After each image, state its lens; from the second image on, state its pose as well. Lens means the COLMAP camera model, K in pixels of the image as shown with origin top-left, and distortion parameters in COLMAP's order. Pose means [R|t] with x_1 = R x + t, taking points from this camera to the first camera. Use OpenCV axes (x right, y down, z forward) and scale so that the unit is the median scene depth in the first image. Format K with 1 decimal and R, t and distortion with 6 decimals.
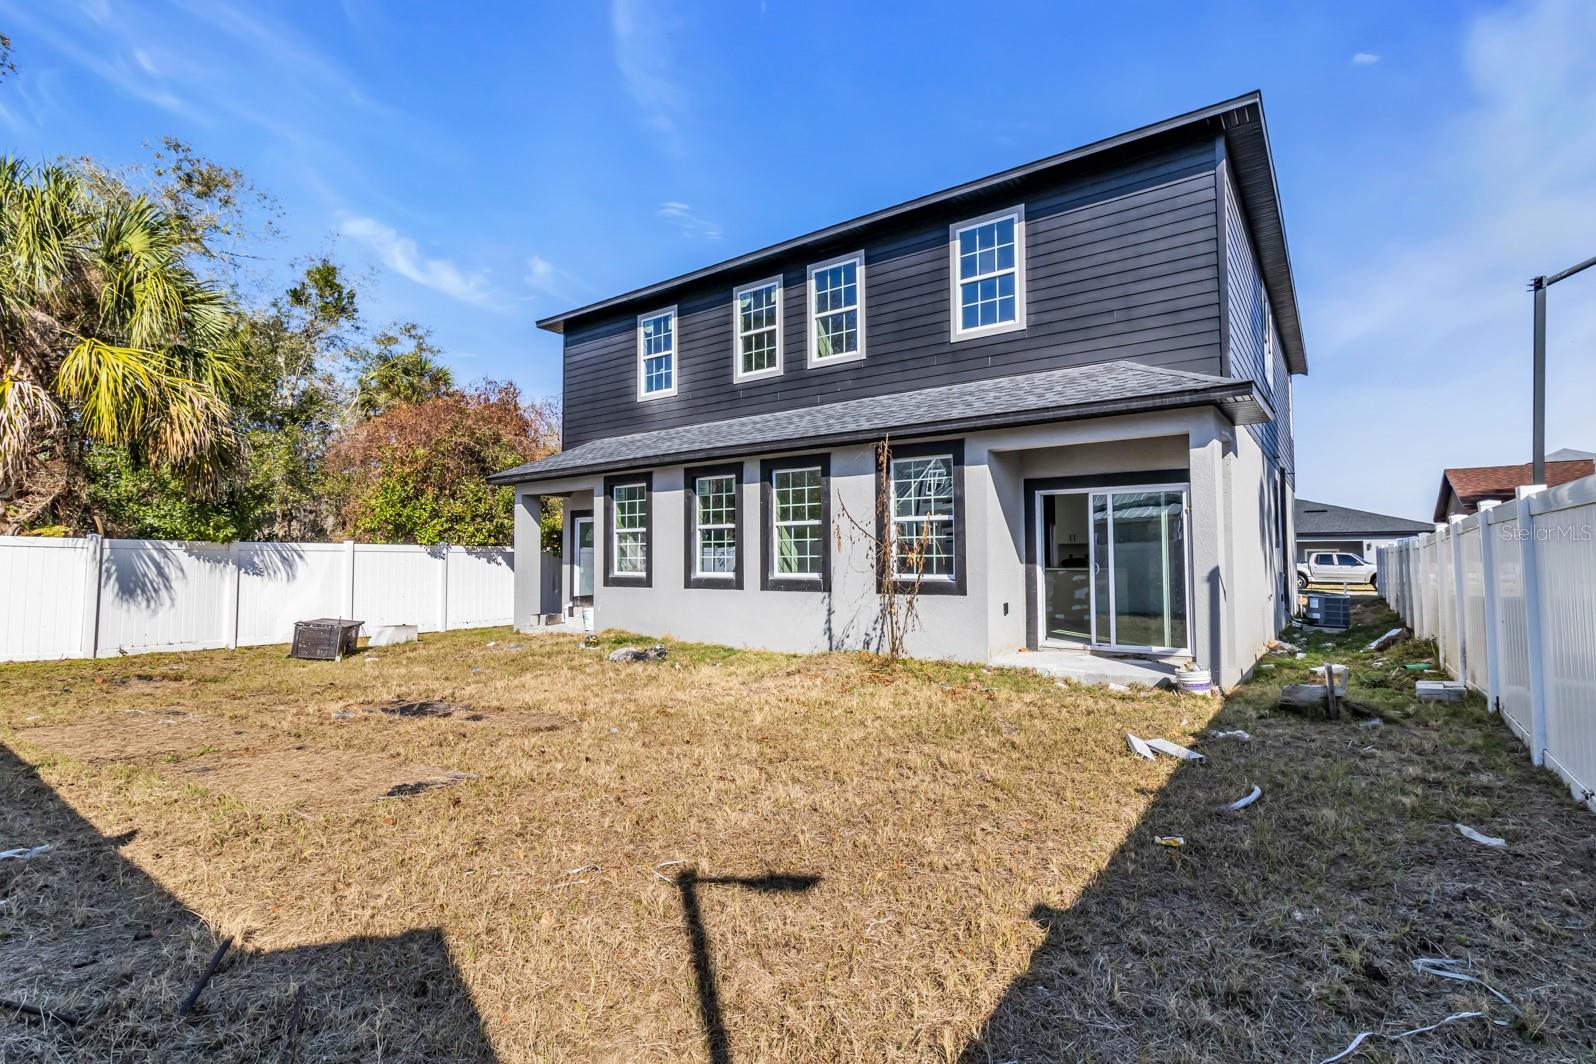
lens RADIAL K [[741.9, 0, 795.3], [0, 741.9, 527.1], [0, 0, 1]] dist [0.000501, 0.000030]
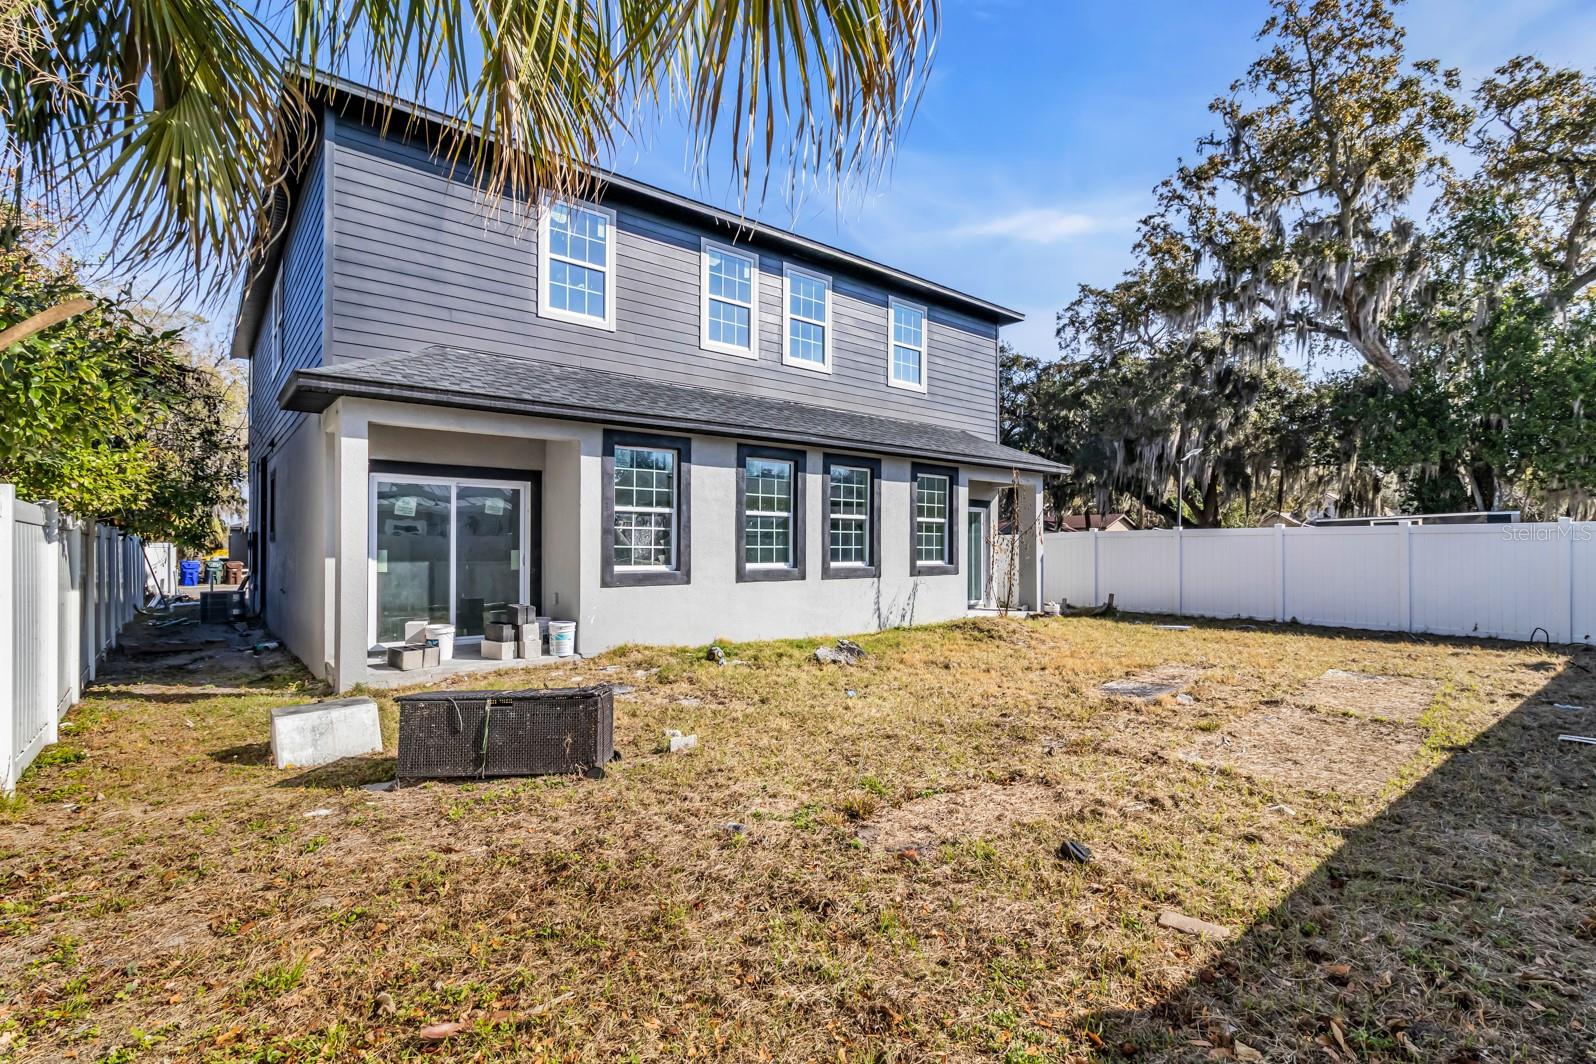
lens RADIAL K [[741.9, 0, 795.2], [0, 741.9, 542.8], [0, 0, 1]] dist [0.000501, 0.000030]
pose [[0.252169, 0.011554, 0.967614, -0.942182], [-0.044518, 0.999009, -0.000327, 0.032176], [-0.966659, -0.042994, 0.252434, 0.696754]]
